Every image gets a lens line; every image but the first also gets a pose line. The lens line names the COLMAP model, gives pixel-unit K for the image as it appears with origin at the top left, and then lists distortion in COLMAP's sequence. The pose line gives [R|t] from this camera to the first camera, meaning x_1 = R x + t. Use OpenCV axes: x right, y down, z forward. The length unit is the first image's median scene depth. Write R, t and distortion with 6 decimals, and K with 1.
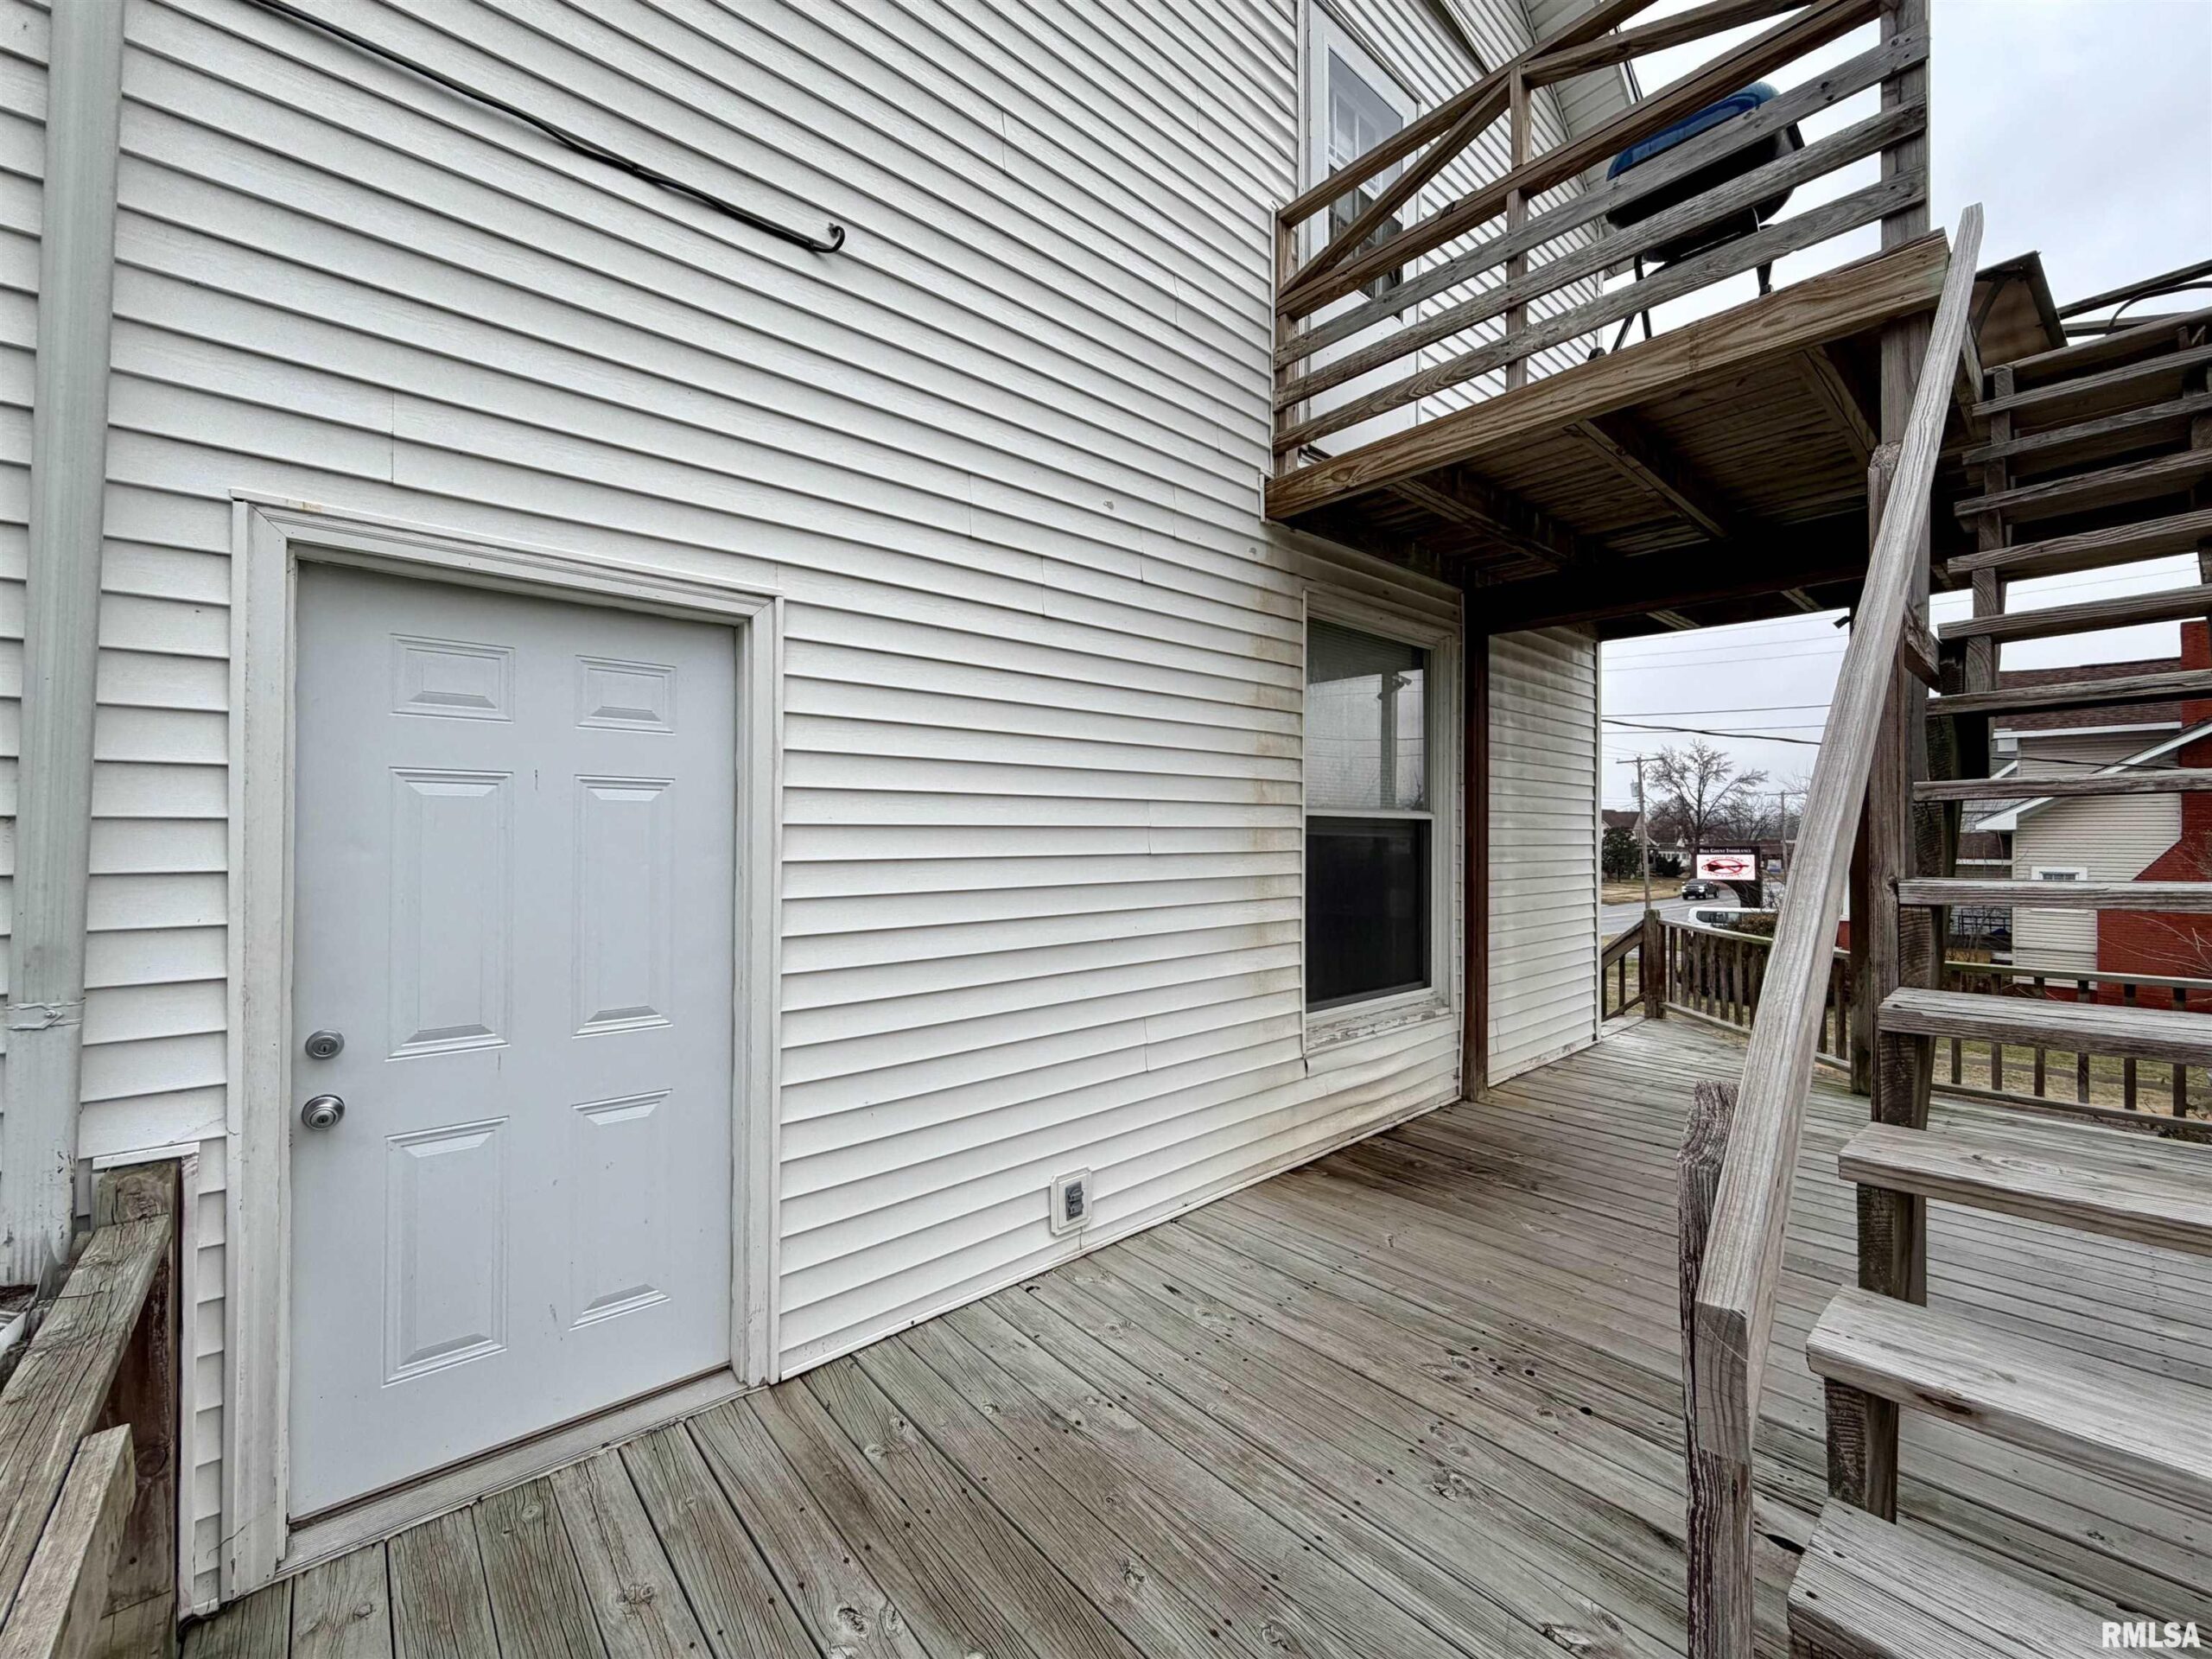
lens RADIAL K [[879.0, 0, 1099.2], [0, 879.0, 829.4], [0, 0, 1]] dist [-0.003096, 0.000281]
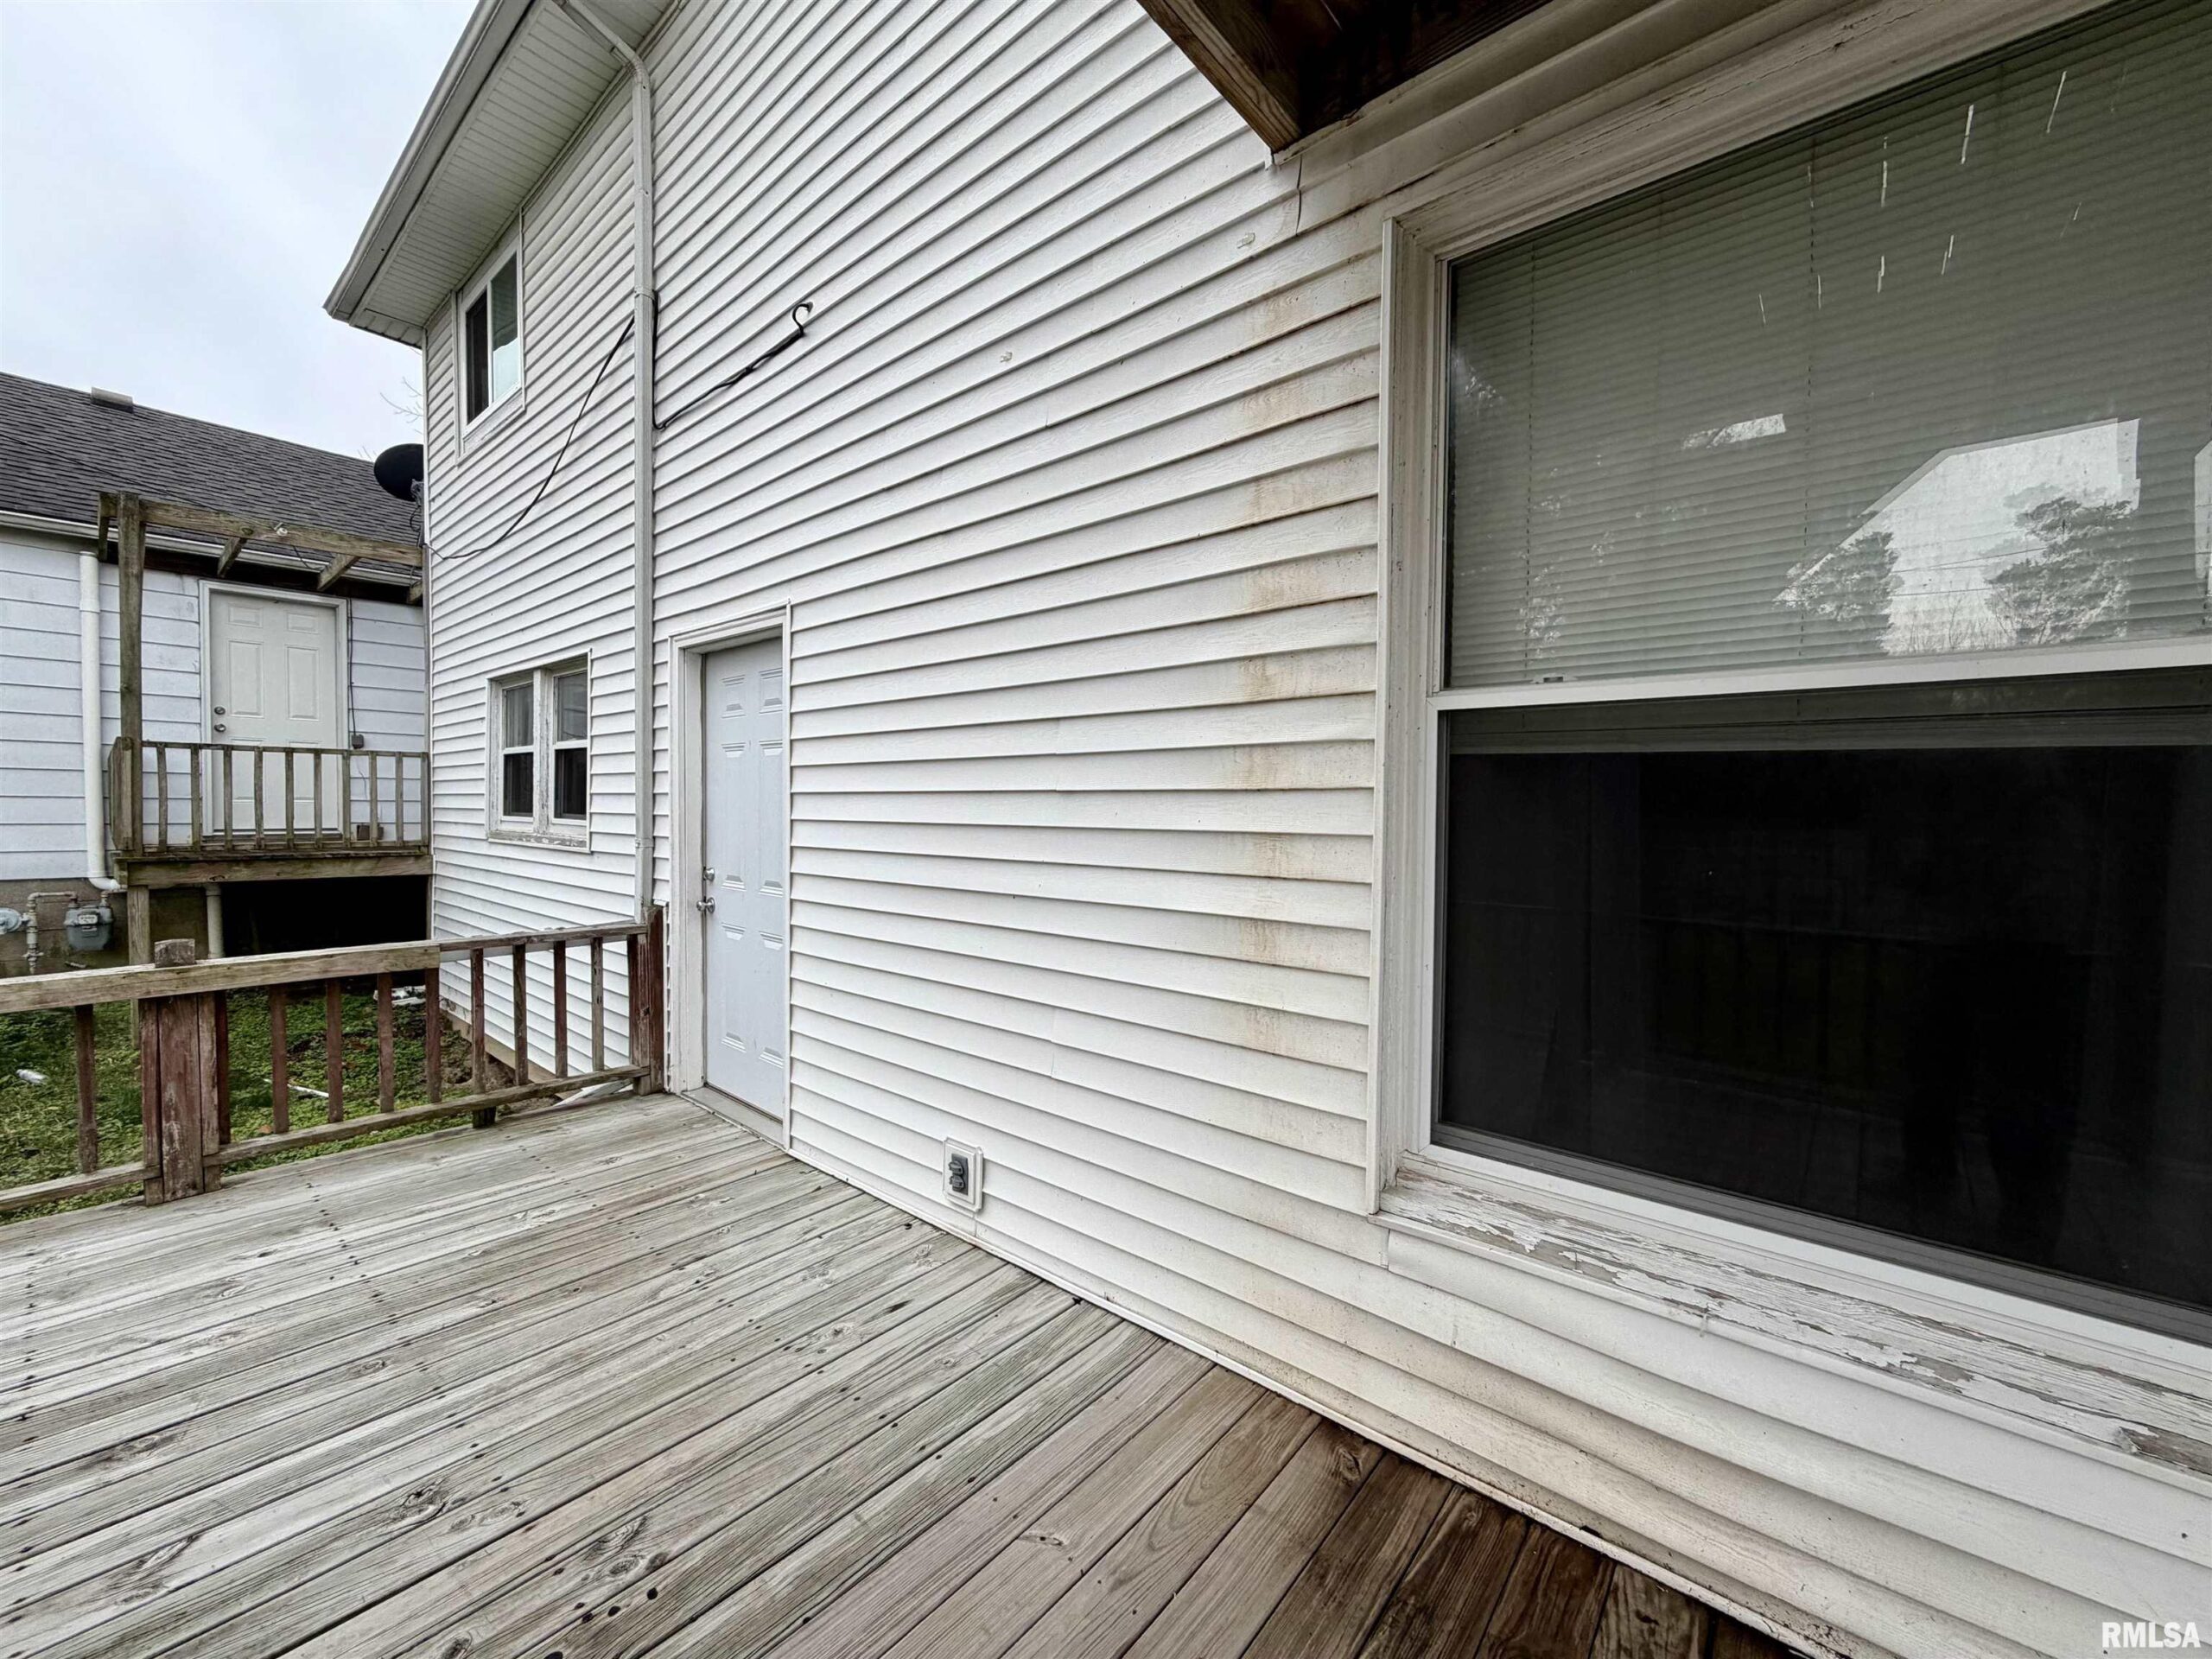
lens RADIAL K [[879.0, 0, 1101.9], [0, 879.0, 828.3], [0, 0, 1]] dist [-0.003096, 0.000281]
pose [[0.144688, 0.027701, -0.989089, 0.708864], [0.000352, 0.999607, 0.028047, 0.034545], [0.989477, -0.004407, 0.144622, 0.822672]]
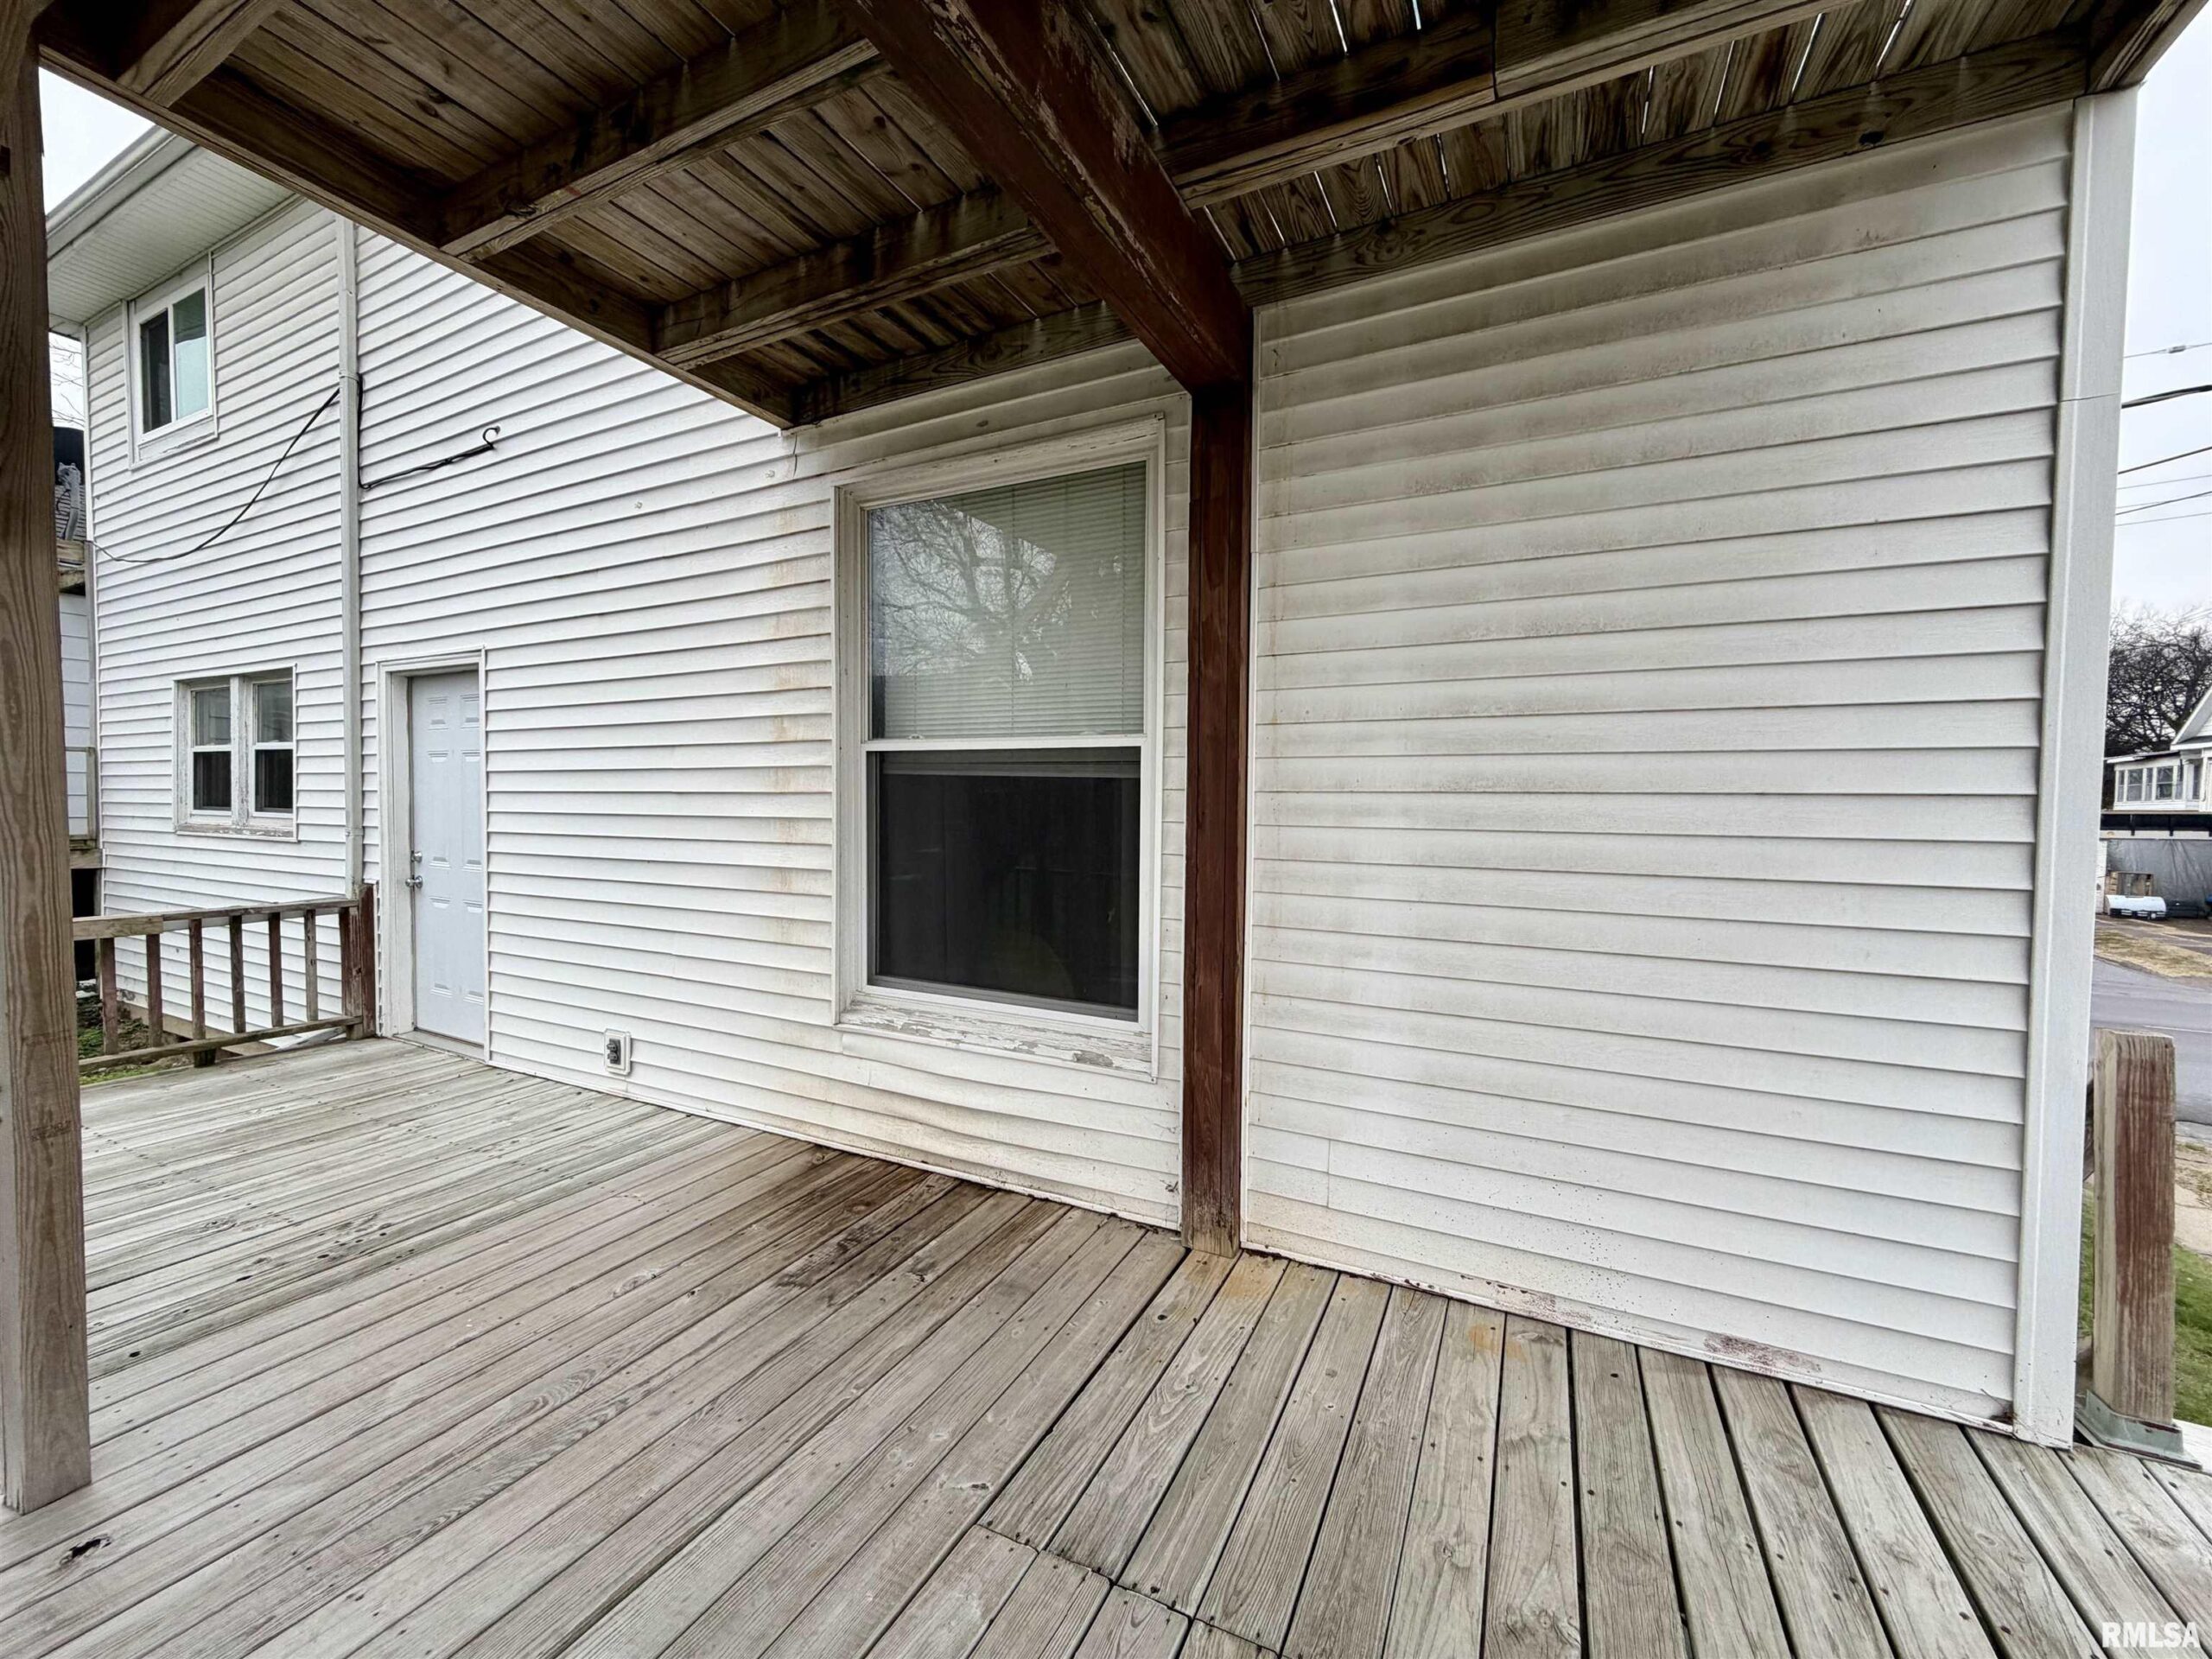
lens RADIAL K [[879.0, 0, 1103.1], [0, 879.0, 827.4], [0, 0, 1]] dist [-0.003096, 0.000281]
pose [[0.376760, 0.032865, -0.925728, 1.190254], [-0.000379, 0.999376, 0.035326, 0.029662], [0.926311, -0.012958, 0.376537, 0.962779]]
